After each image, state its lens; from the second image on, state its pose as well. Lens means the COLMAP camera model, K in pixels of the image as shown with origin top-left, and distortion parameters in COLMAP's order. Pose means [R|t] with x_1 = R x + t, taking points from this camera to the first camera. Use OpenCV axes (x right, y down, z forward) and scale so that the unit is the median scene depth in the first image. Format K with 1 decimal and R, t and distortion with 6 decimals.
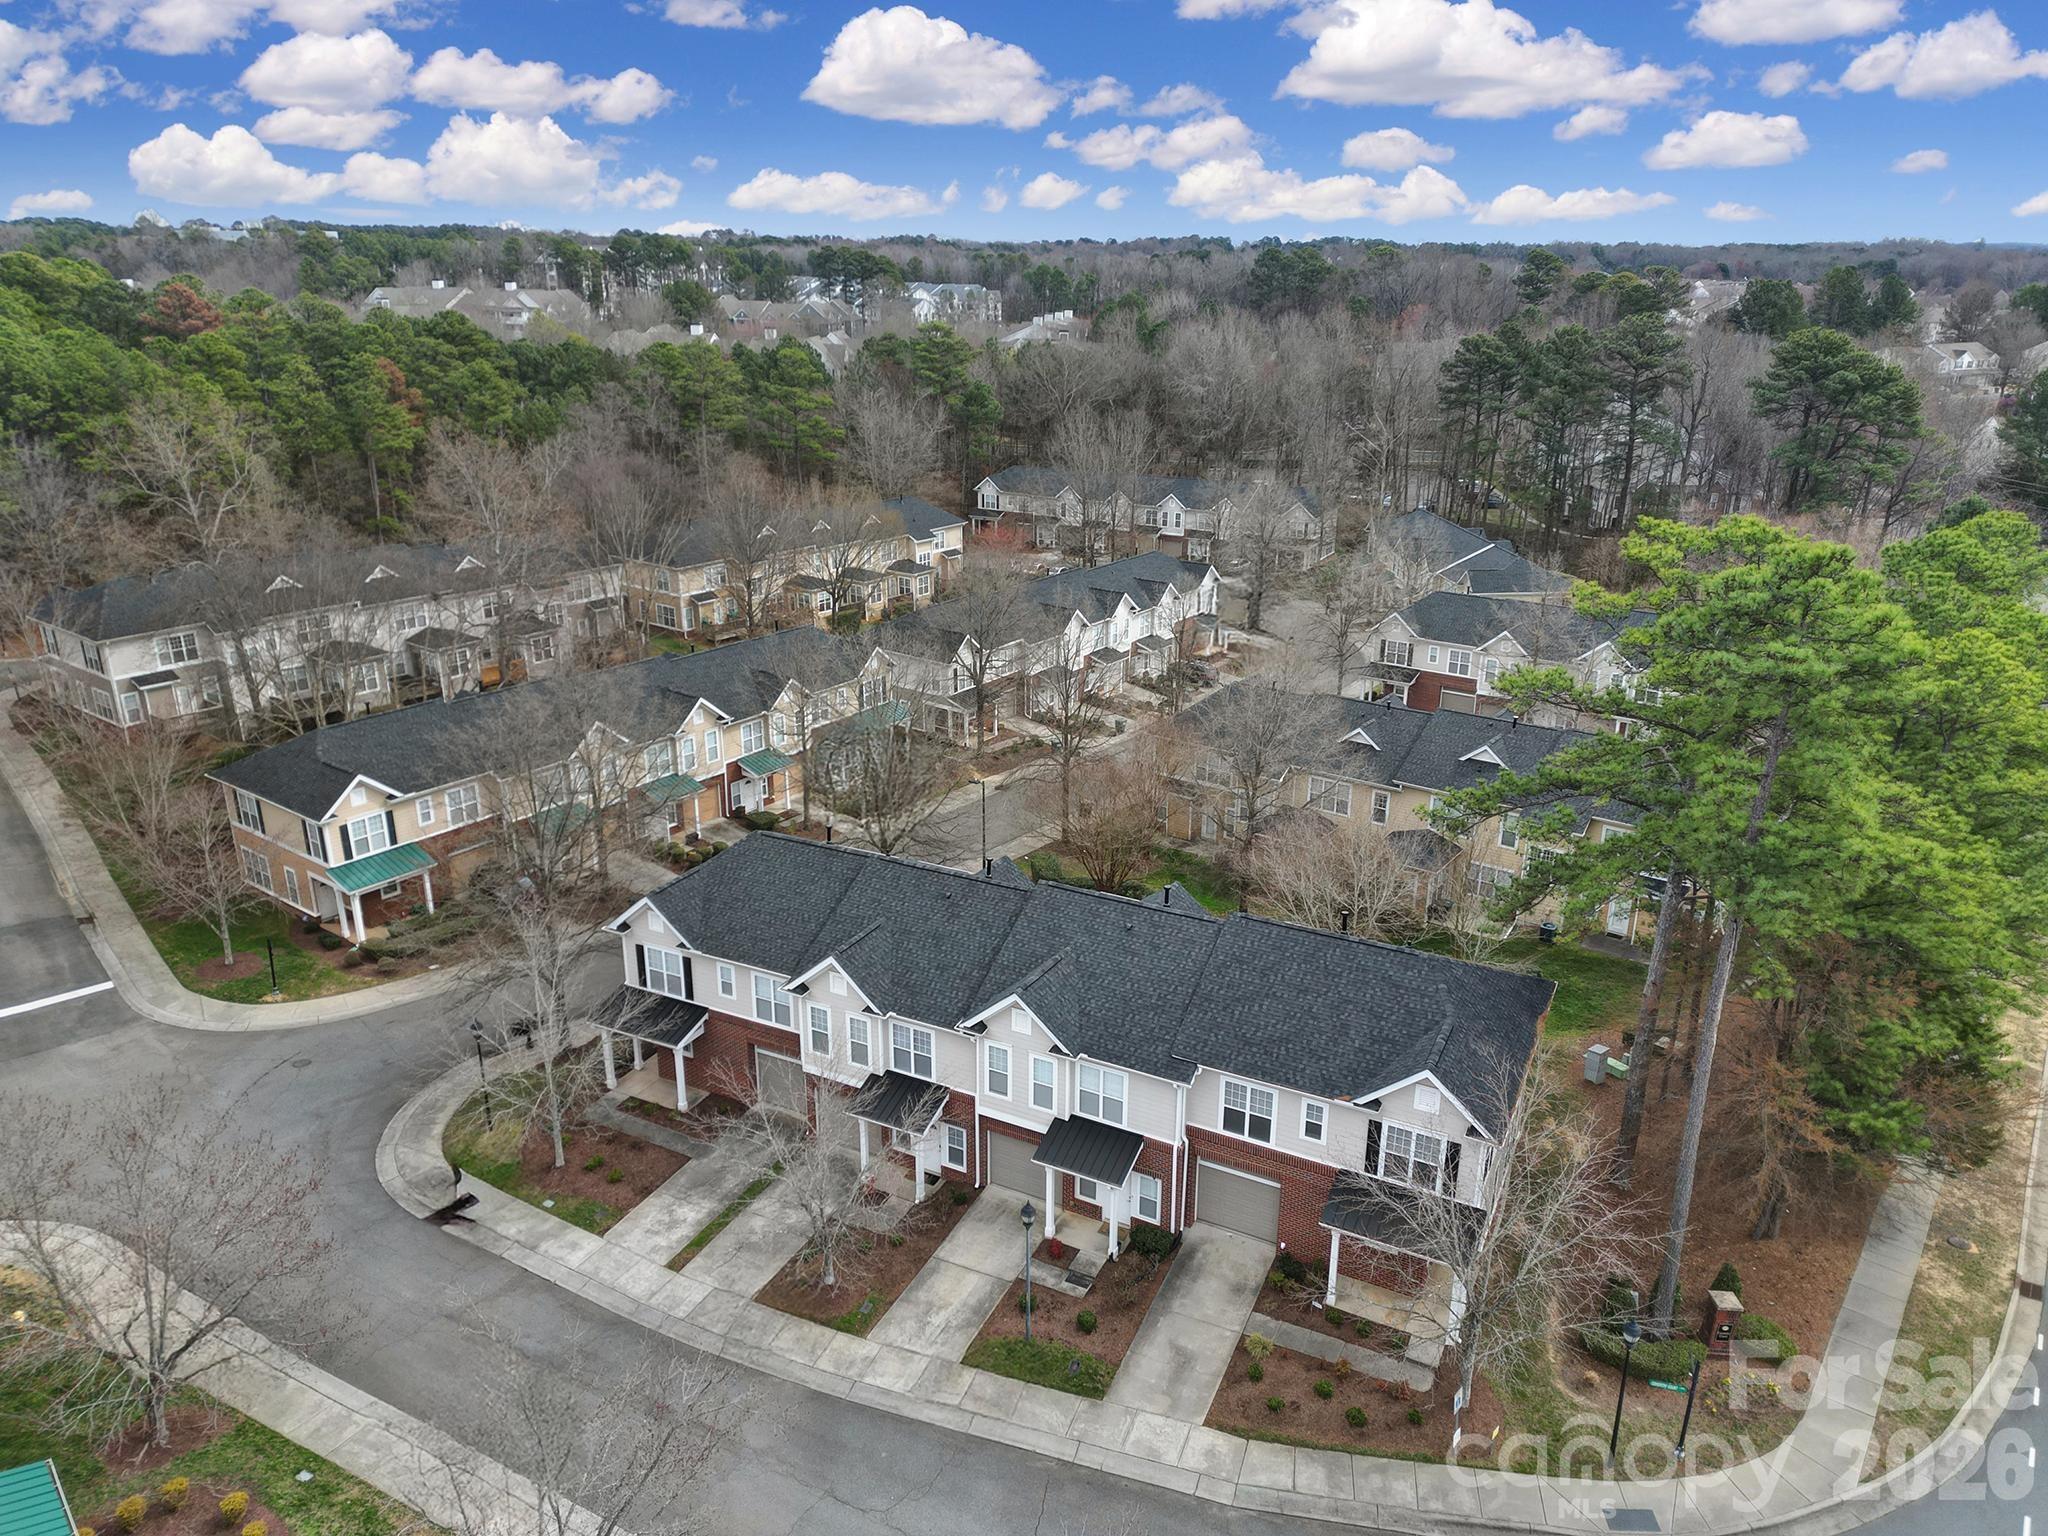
lens RADIAL K [[1410.6, 0, 1024.0], [0, 1410.6, 768.0], [0, 0, 1]] dist [0.077428, -0.063004]
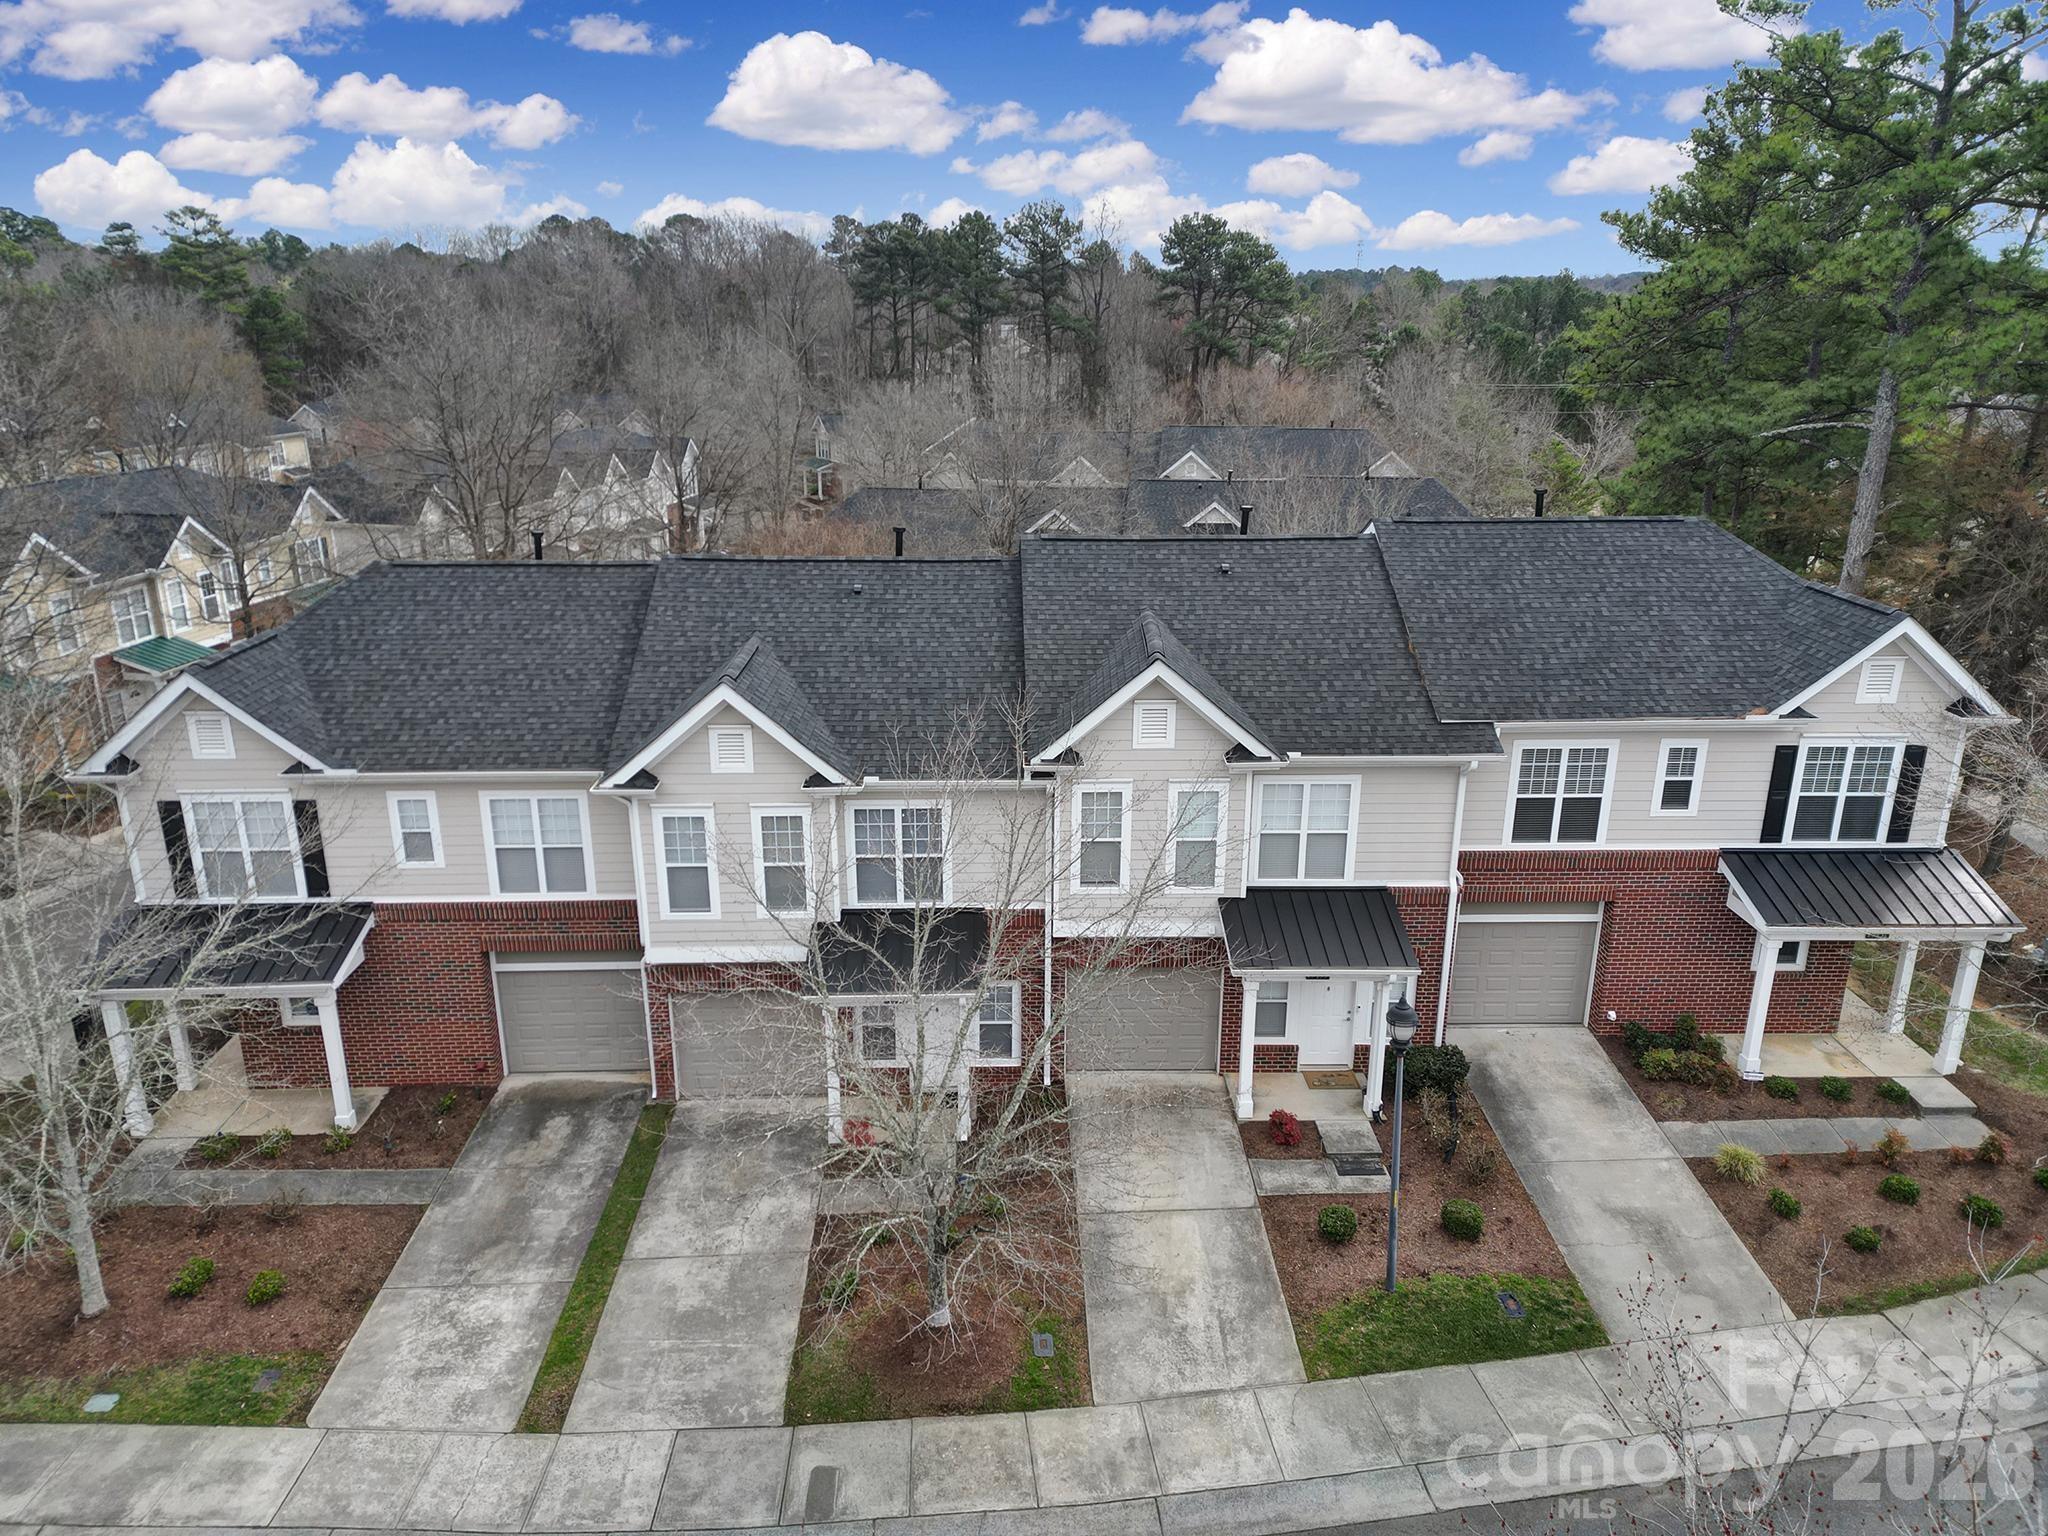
lens RADIAL K [[1410.6, 0, 1024.0], [0, 1410.6, 768.0], [0, 0, 1]] dist [0.077428, -0.063004]
pose [[0.877971, -0.151377, 0.454150, -0.290106], [0.162754, 0.986564, 0.014203, 0.184833], [-0.450199, 0.061445, 0.890812, 0.573006]]
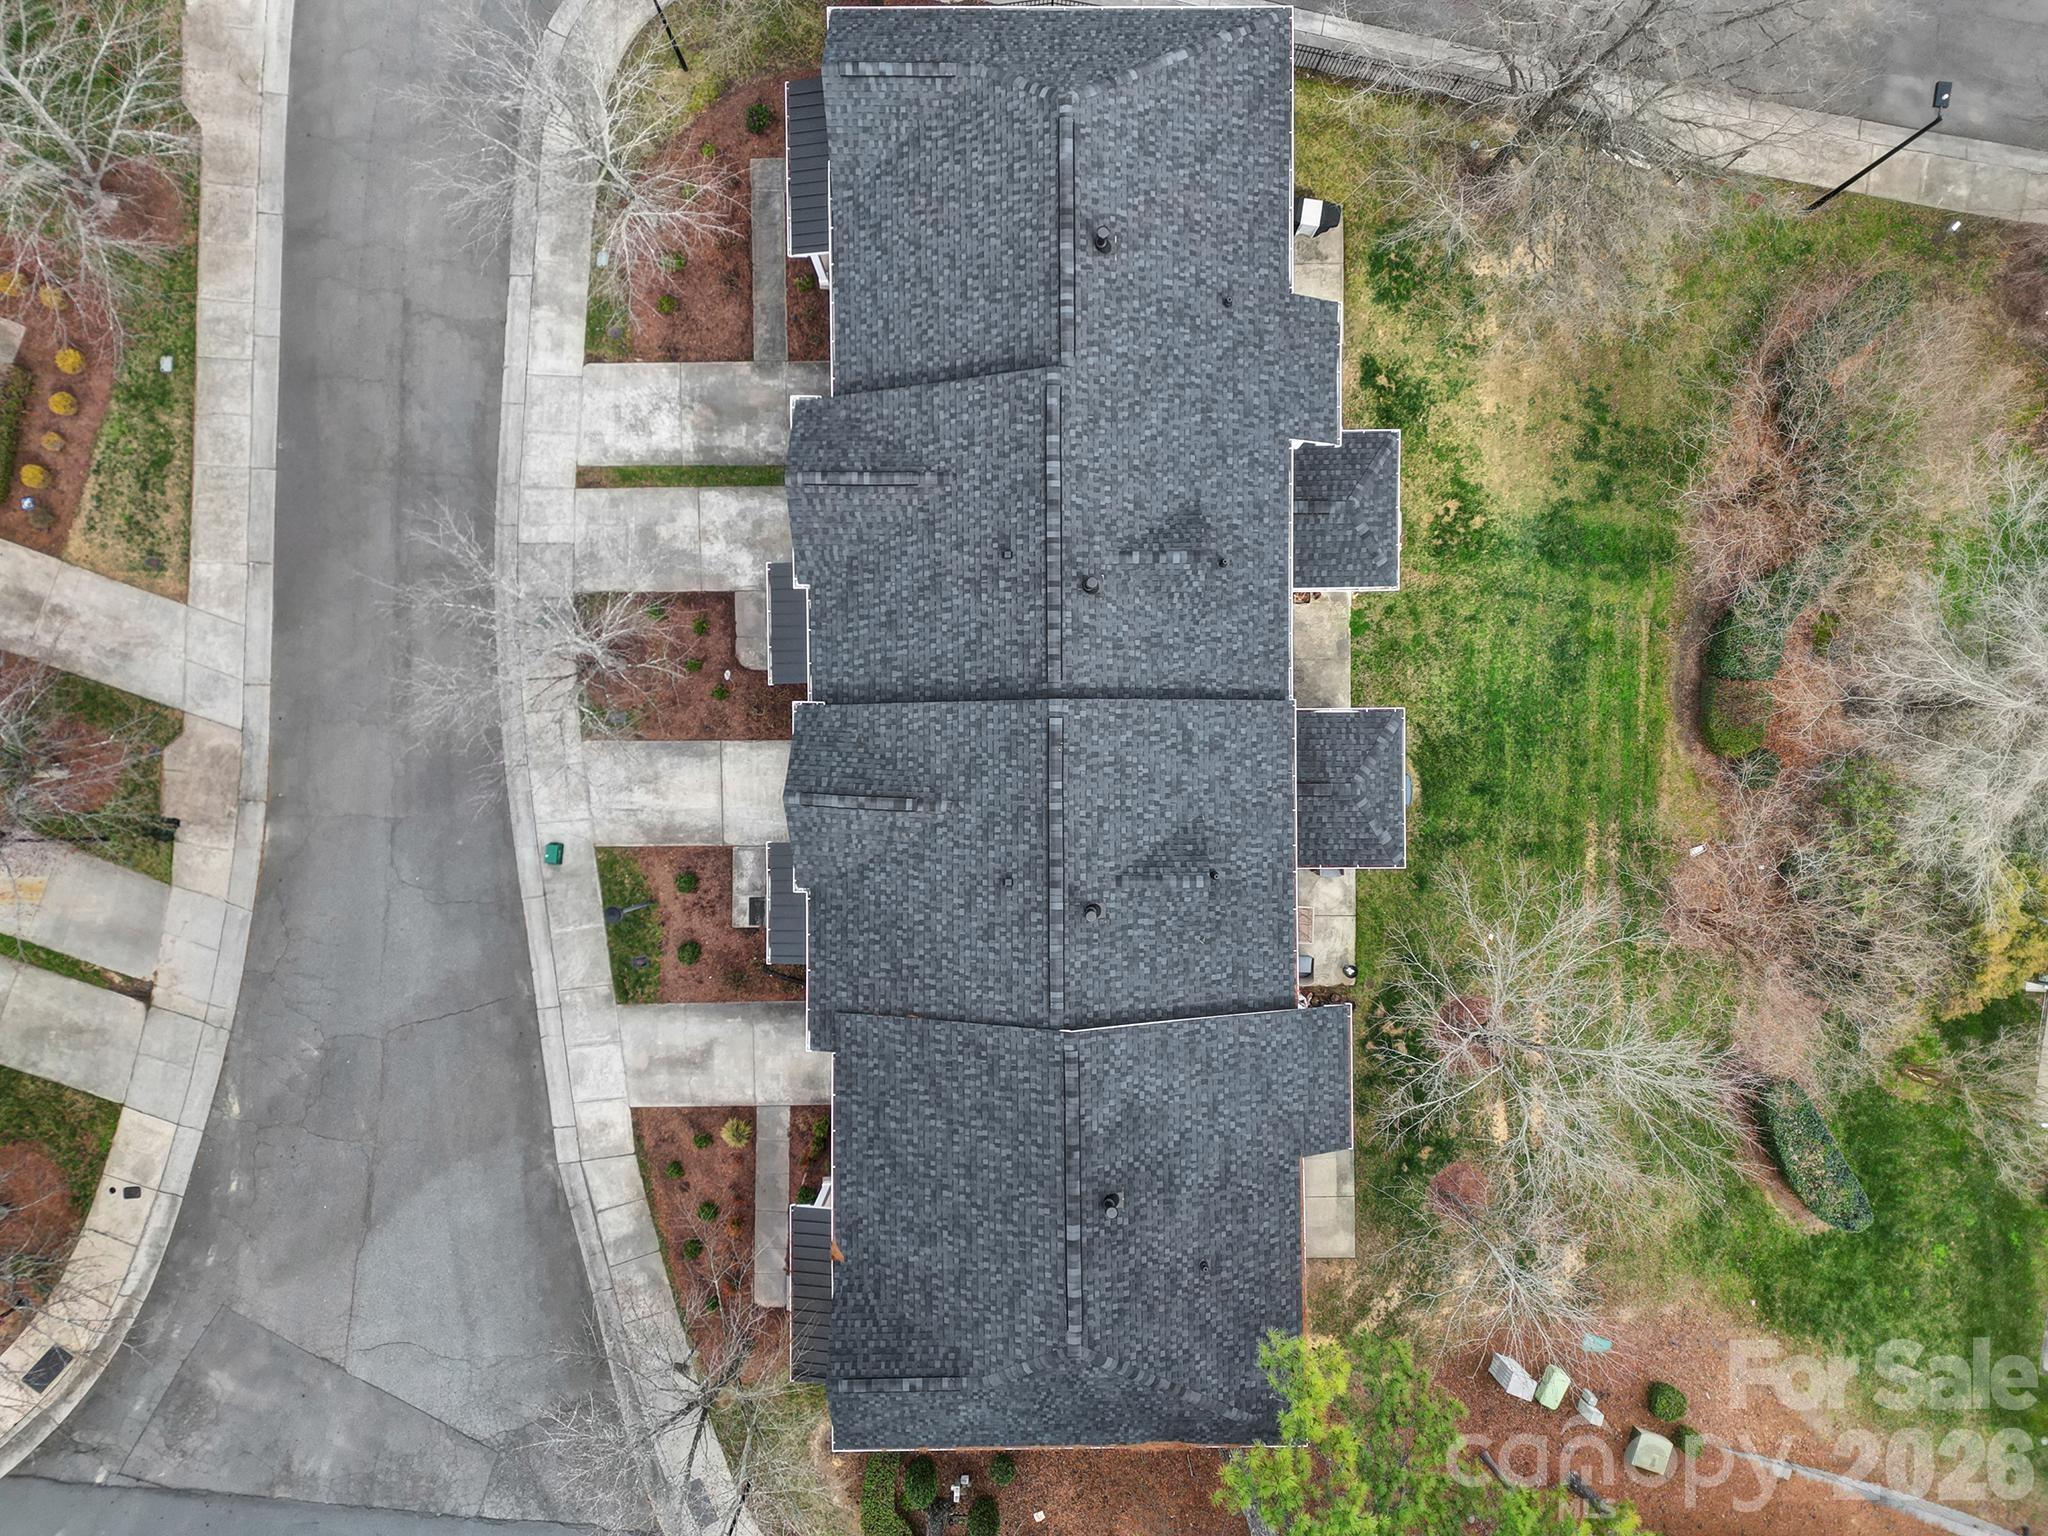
lens RADIAL K [[1410.6, 0, 1024.0], [0, 1410.6, 768.0], [0, 0, 1]] dist [0.077428, -0.063004]
pose [[0.461260, 0.887214, 0.009474, 0.027328], [-0.313949, 0.153216, 0.936996, -0.531281], [0.829864, -0.435173, 0.349213, 0.868172]]
